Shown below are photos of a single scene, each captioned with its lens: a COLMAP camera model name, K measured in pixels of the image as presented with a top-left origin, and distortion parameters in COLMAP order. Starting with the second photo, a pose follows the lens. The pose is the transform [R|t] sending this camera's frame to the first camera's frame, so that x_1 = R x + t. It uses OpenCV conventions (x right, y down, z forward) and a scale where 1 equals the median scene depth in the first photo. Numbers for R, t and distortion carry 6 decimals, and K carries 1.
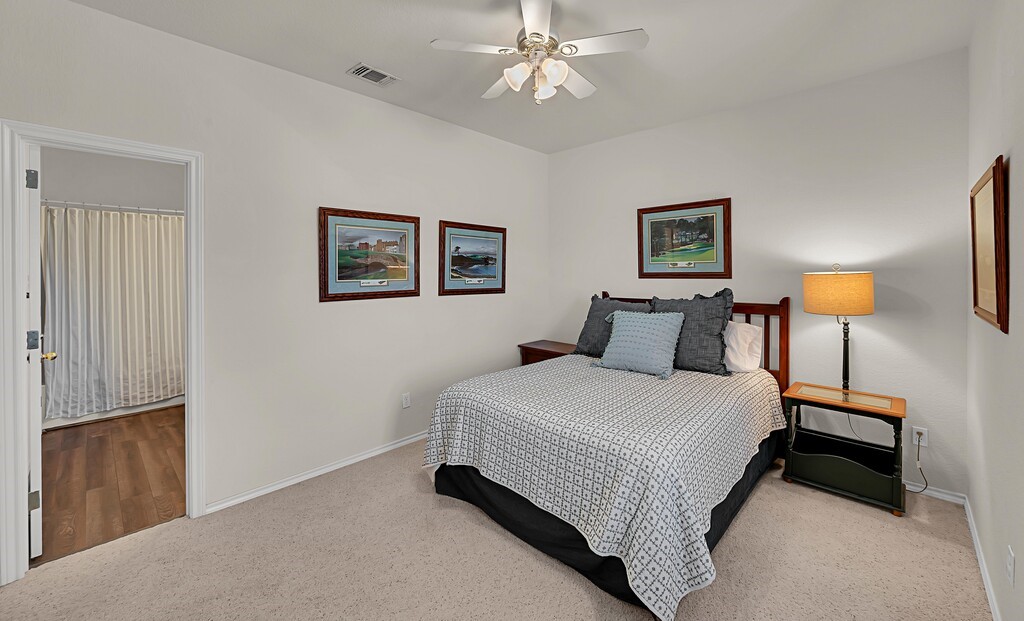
lens RADIAL K [[407.0, 0, 511.6], [0, 407.0, 279.5], [0, 0, 1]] dist [0.001754, 0.005161]
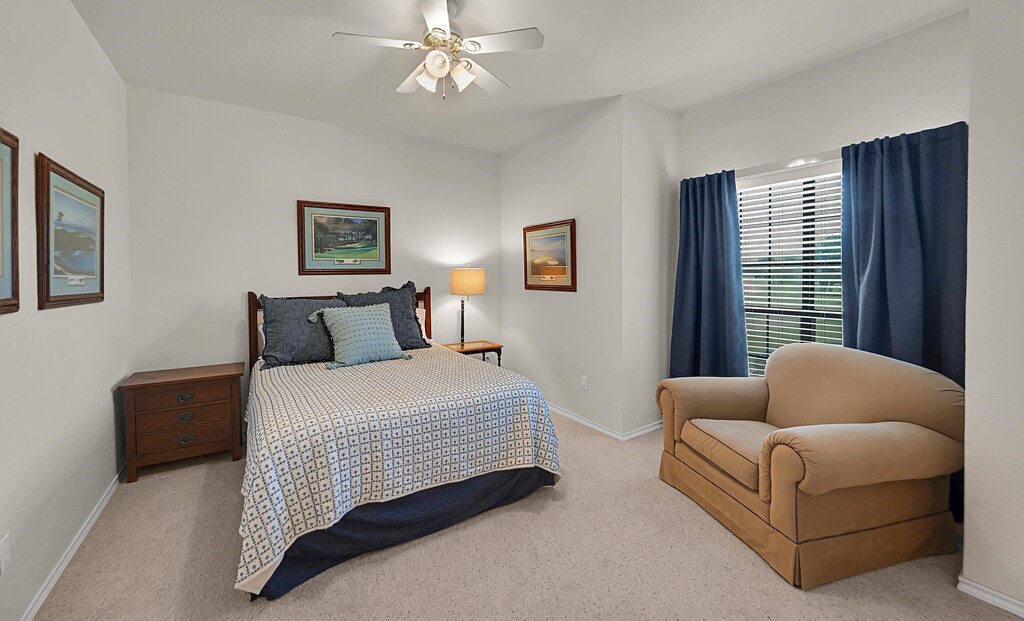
lens RADIAL K [[407.0, 0, 511.6], [0, 407.0, 279.5], [0, 0, 1]] dist [0.001754, 0.005161]
pose [[0.230336, -0.010717, 0.973052, -0.539970], [0.025346, 0.999666, 0.005010, 0.016485], [-0.972781, 0.023509, 0.230531, 0.353325]]
